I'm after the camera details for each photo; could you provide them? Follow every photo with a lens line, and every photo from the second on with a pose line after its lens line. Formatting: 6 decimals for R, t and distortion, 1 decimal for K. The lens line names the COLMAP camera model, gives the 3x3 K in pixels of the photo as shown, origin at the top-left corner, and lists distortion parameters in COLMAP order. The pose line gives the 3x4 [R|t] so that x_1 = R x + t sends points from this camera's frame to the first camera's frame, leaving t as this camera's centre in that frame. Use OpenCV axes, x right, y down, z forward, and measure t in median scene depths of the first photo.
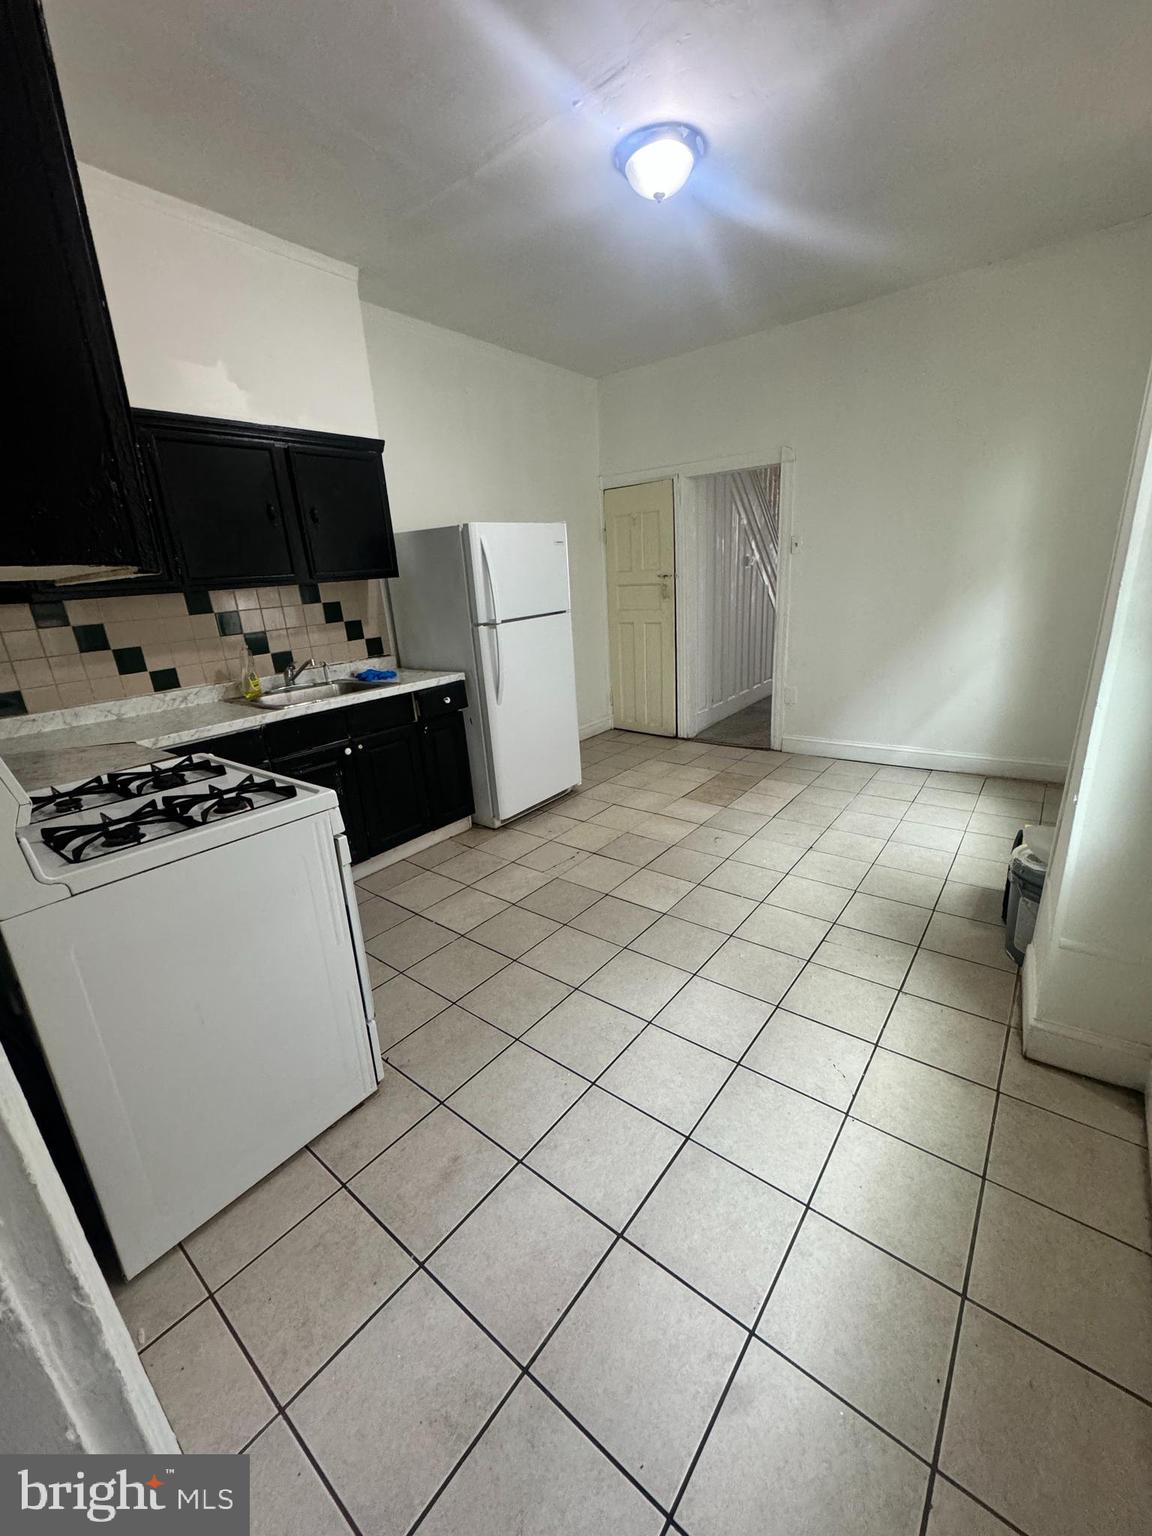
lens RADIAL K [[612.5, 0, 570.2], [0, 612.5, 770.3], [0, 0, 1]] dist [-0.002160, -0.000694]
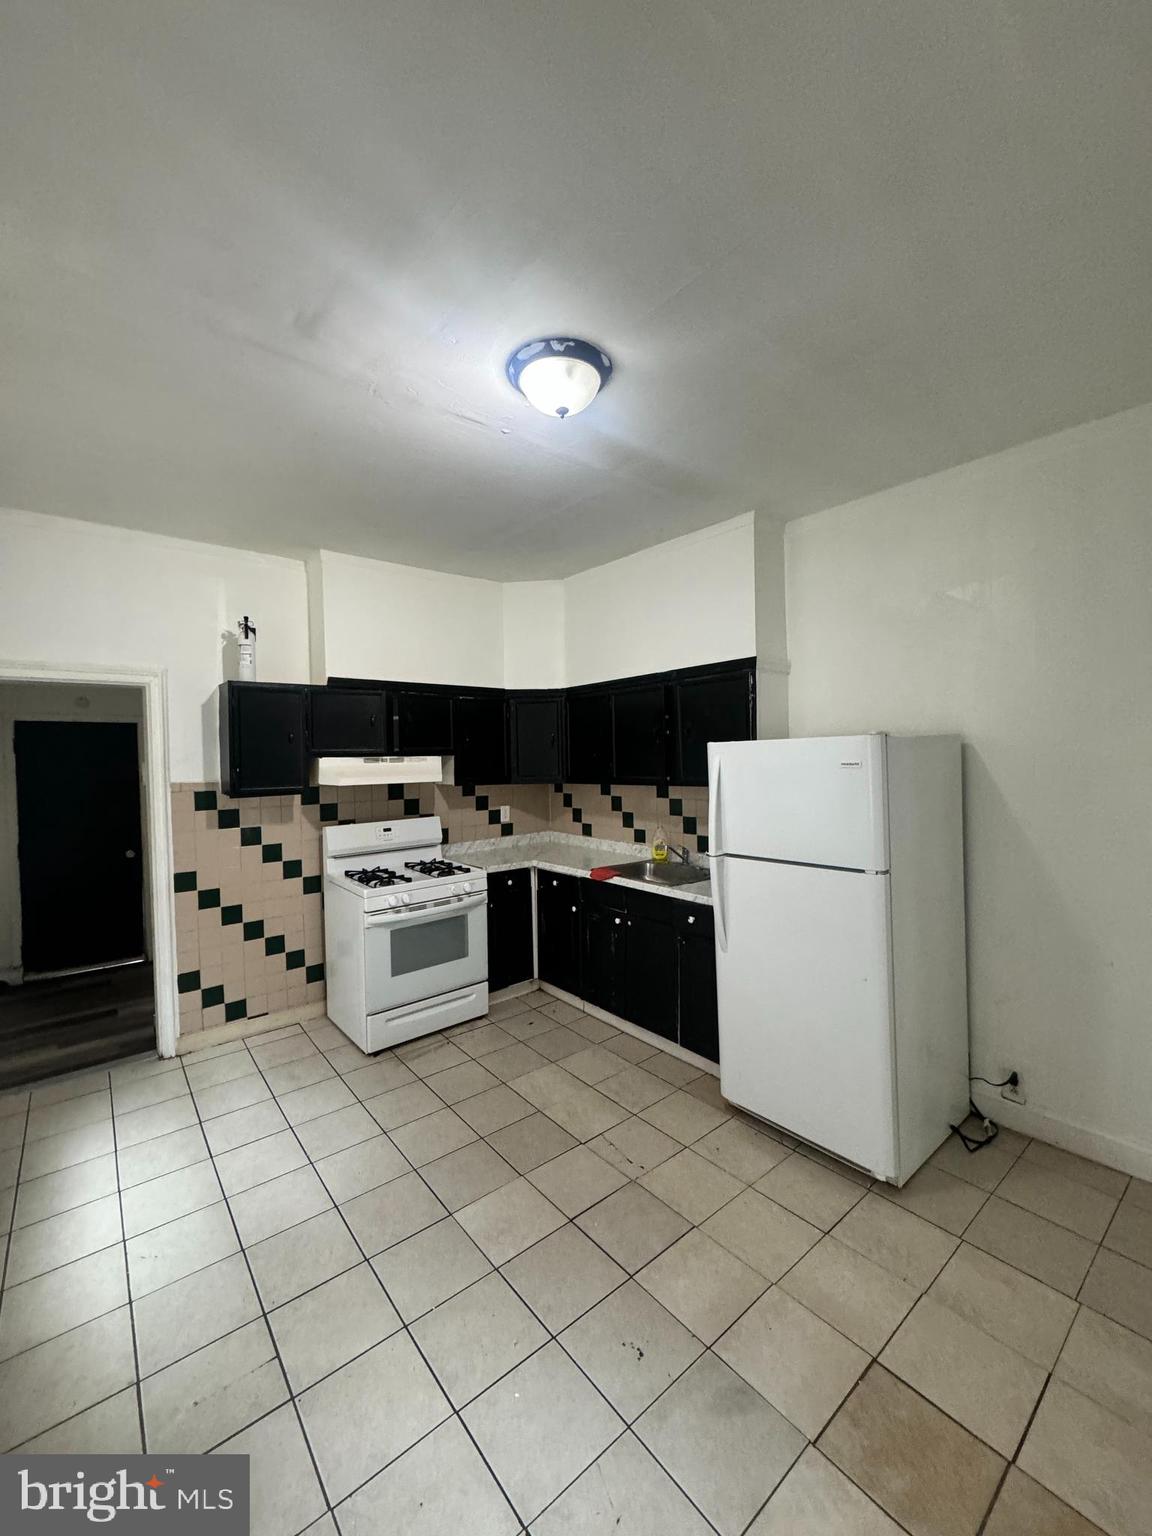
lens RADIAL K [[612.5, 0, 575.4], [0, 612.5, 764.9], [0, 0, 1]] dist [-0.002160, -0.000694]
pose [[-0.205259, 0.066268, -0.976462, 0.831419], [-0.300588, 0.945216, 0.127333, -0.454714], [0.931405, 0.319649, -0.174094, 1.055461]]
